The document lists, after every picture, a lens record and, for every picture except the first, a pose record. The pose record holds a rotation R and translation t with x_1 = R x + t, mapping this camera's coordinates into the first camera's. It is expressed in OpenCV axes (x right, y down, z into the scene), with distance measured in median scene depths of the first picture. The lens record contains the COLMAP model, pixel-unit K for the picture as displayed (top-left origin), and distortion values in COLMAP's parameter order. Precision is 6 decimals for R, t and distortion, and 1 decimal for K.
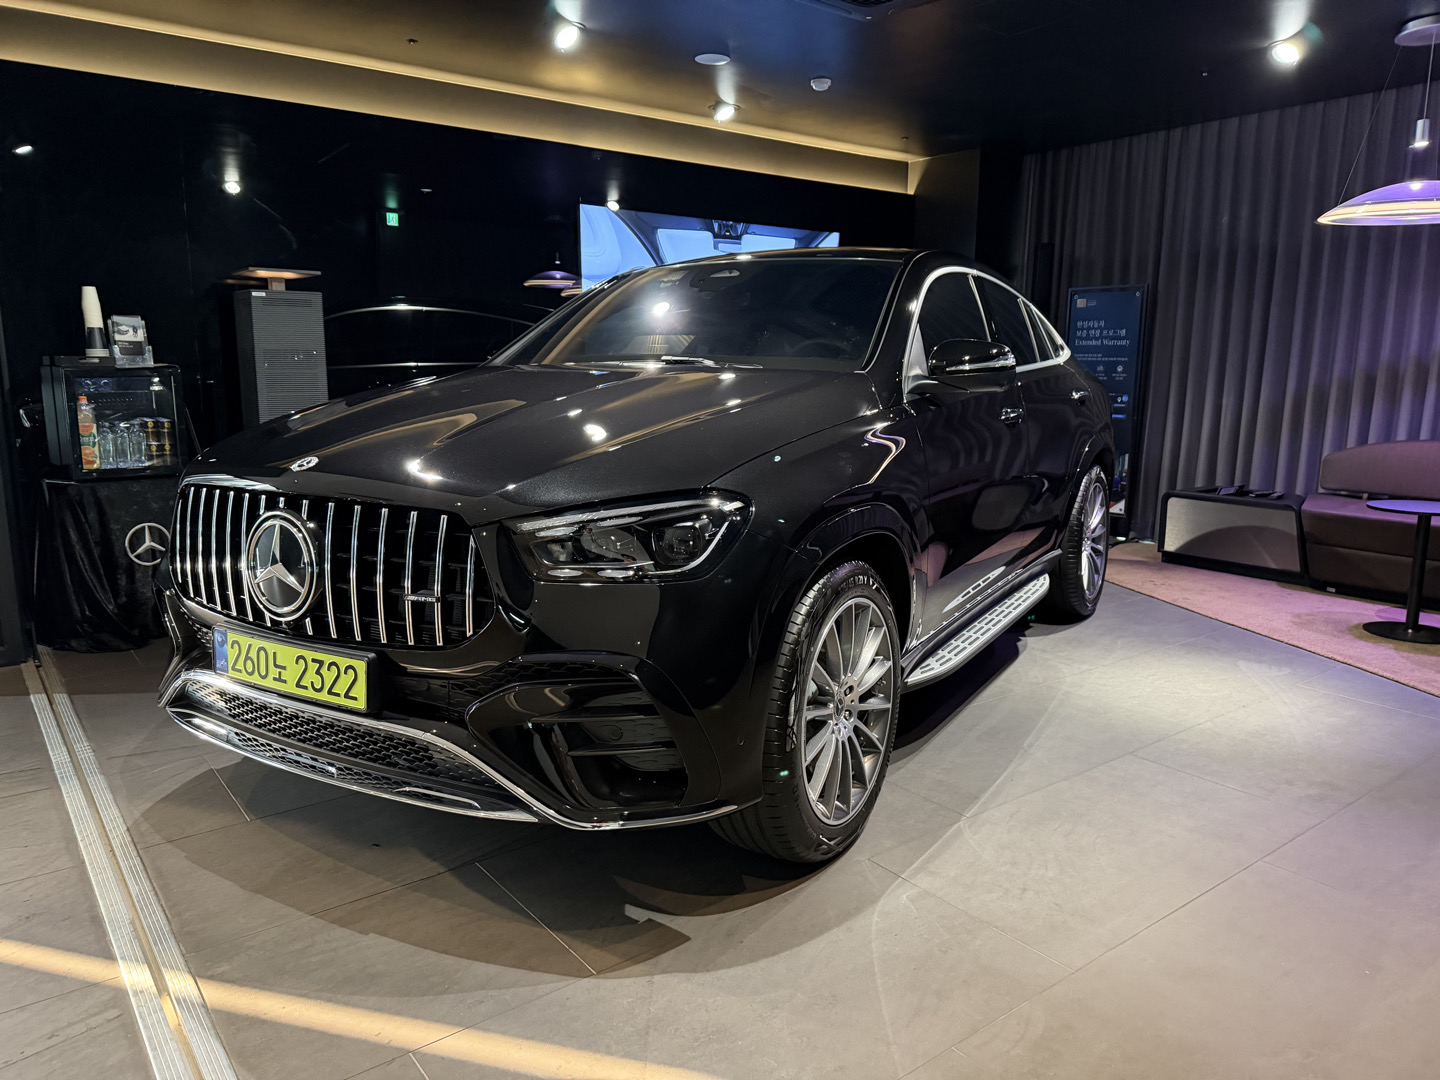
lens RADIAL K [[1020.6, 0, 720.0], [0, 1020.6, 540.0], [0, 0, 1]] dist [0.006709, -0.001390]
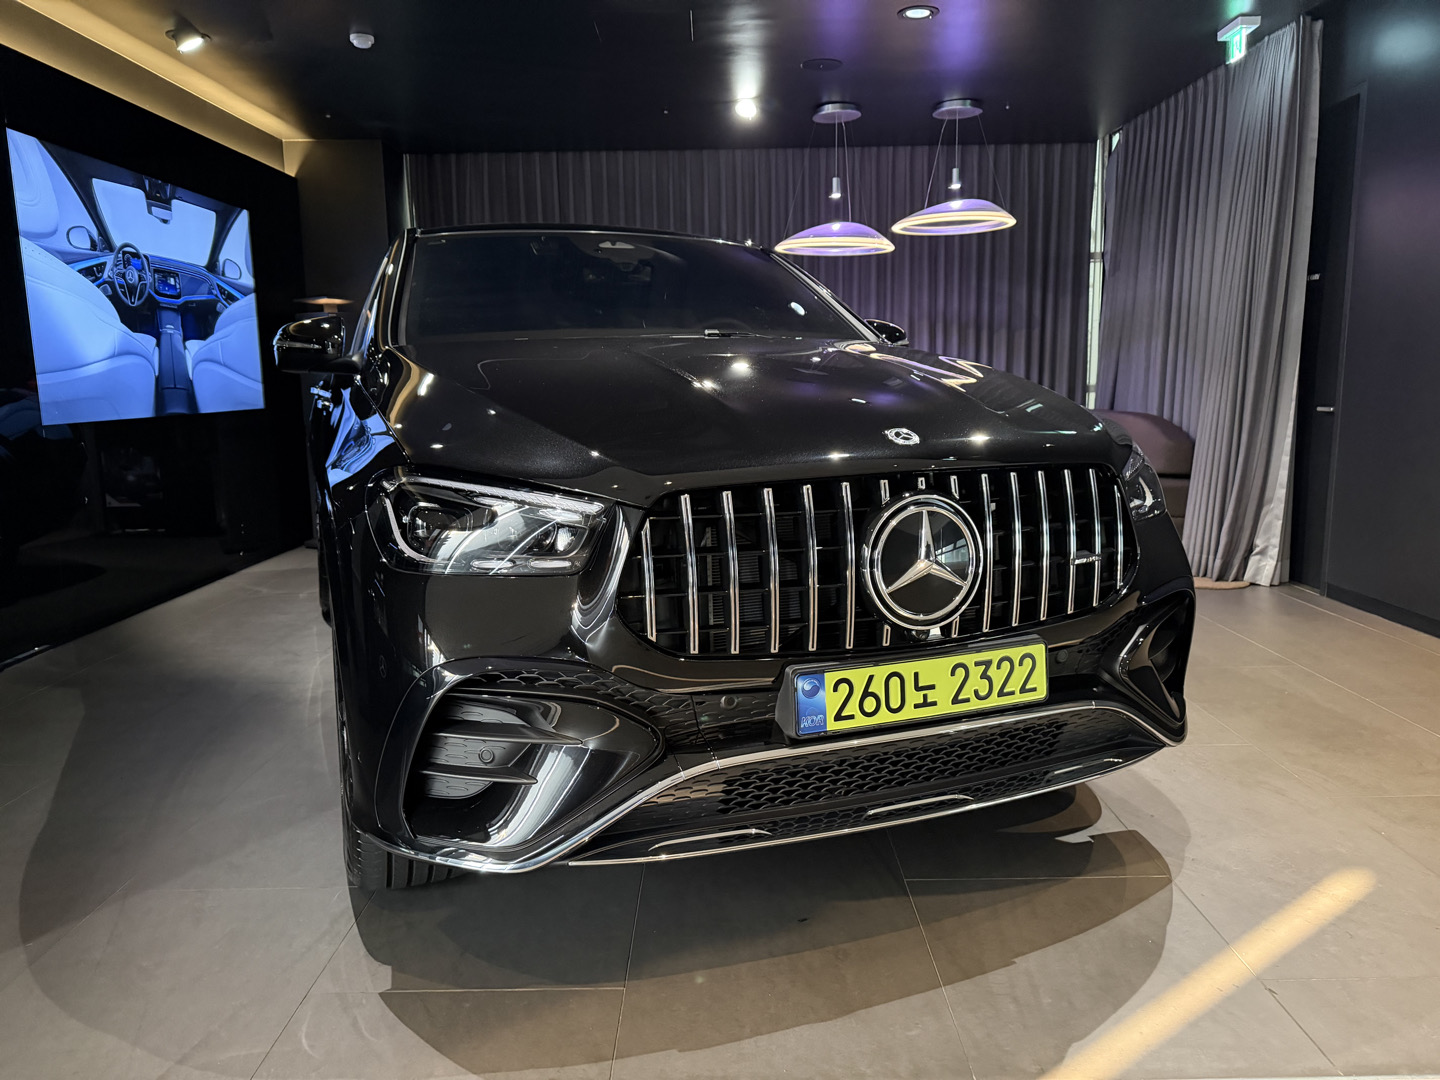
lens RADIAL K [[1020.6, 0, 720.0], [0, 1020.6, 540.0], [0, 0, 1]] dist [0.006709, -0.001390]
pose [[0.616989, -0.137286, 0.774905, -1.111402], [0.150220, 0.987106, 0.055274, -0.057774], [-0.772502, 0.082303, 0.629657, 0.598686]]
